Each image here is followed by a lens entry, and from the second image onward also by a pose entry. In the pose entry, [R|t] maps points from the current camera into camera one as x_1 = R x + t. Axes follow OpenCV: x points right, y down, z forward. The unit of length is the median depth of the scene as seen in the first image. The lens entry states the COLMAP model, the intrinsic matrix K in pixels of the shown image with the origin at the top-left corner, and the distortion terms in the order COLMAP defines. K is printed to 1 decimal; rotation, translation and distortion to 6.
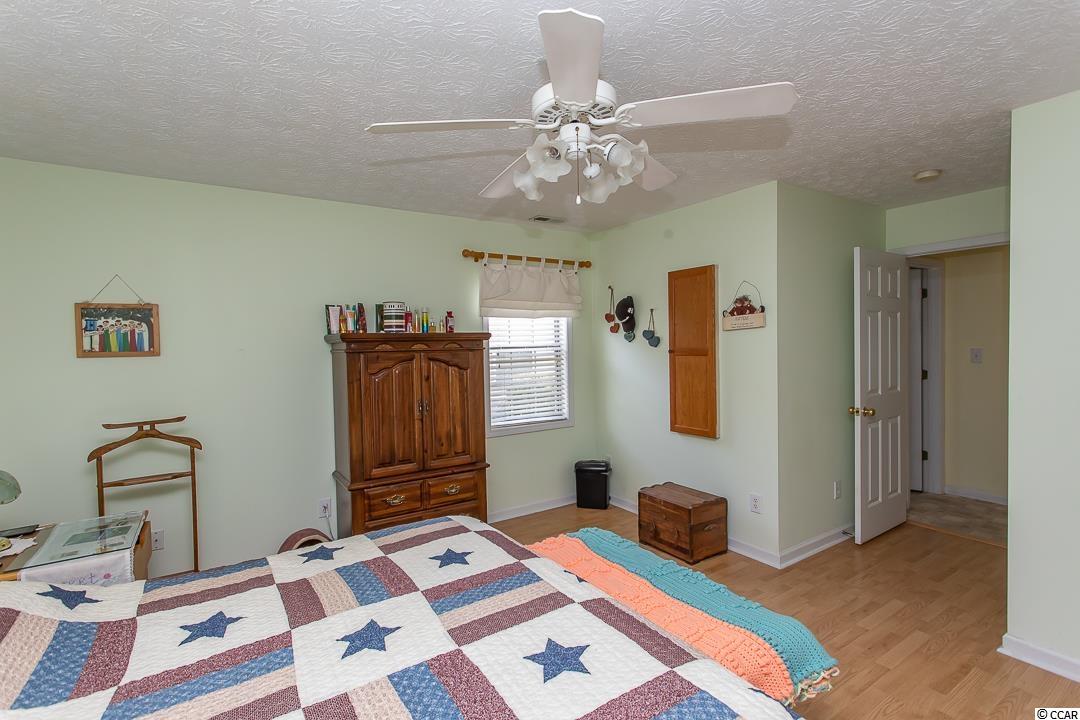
lens RADIAL K [[512.9, 0, 537.9], [0, 512.9, 367.0], [0, 0, 1]] dist [0.002642, 0.002126]
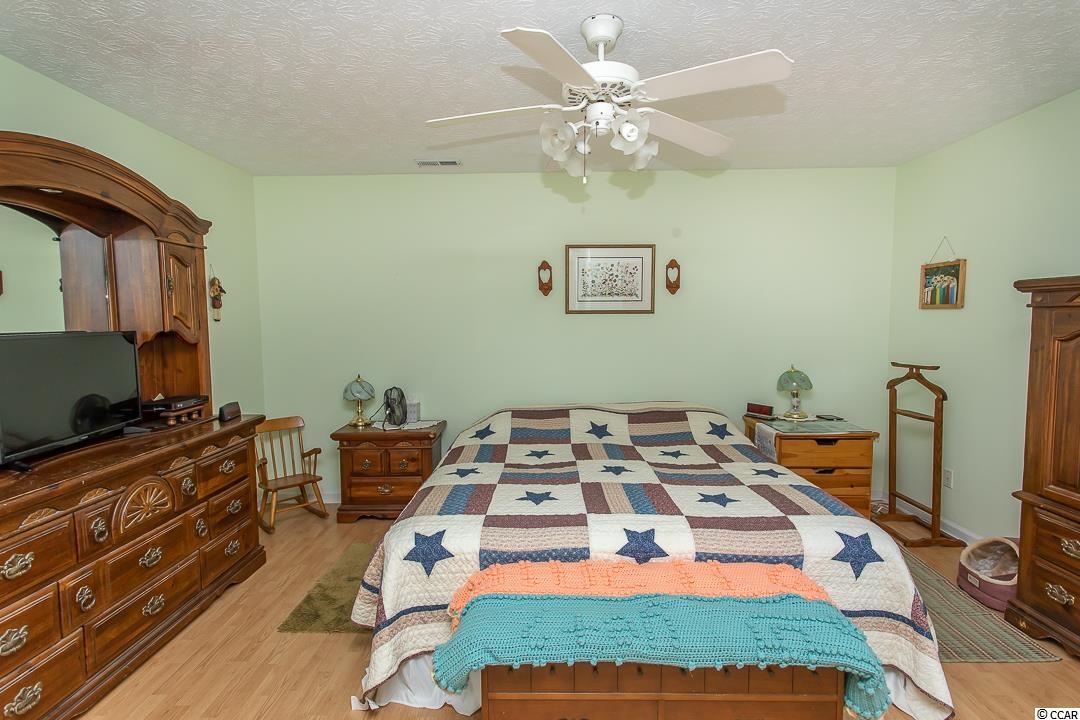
lens RADIAL K [[512.9, 0, 534.2], [0, 512.9, 362.7], [0, 0, 1]] dist [0.002642, 0.002126]
pose [[-0.563592, 0.101199, -0.819831, 0.596268], [-0.011205, 0.991439, 0.130085, -0.036362], [0.825977, 0.082501, -0.557633, 0.819760]]
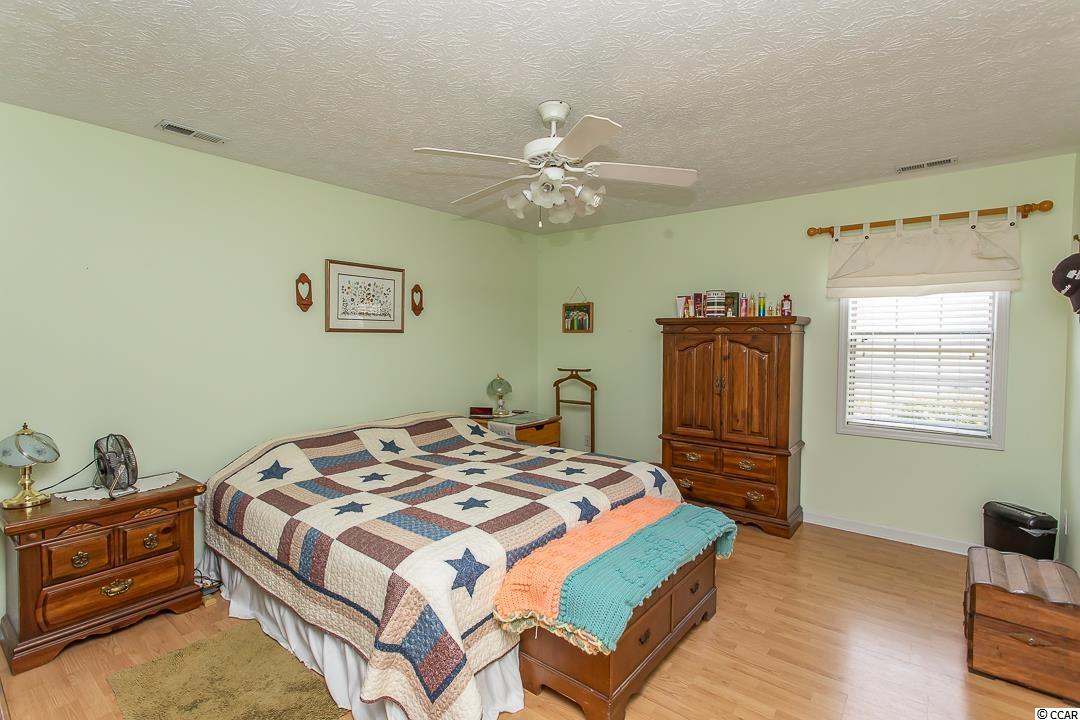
lens RADIAL K [[512.9, 0, 520.6], [0, 512.9, 355.0], [0, 0, 1]] dist [0.002642, 0.002126]
pose [[0.285904, 0.061918, -0.956256, 0.768734], [-0.048665, 0.997561, 0.050043, -0.020174], [0.957022, 0.032229, 0.288220, 0.270689]]
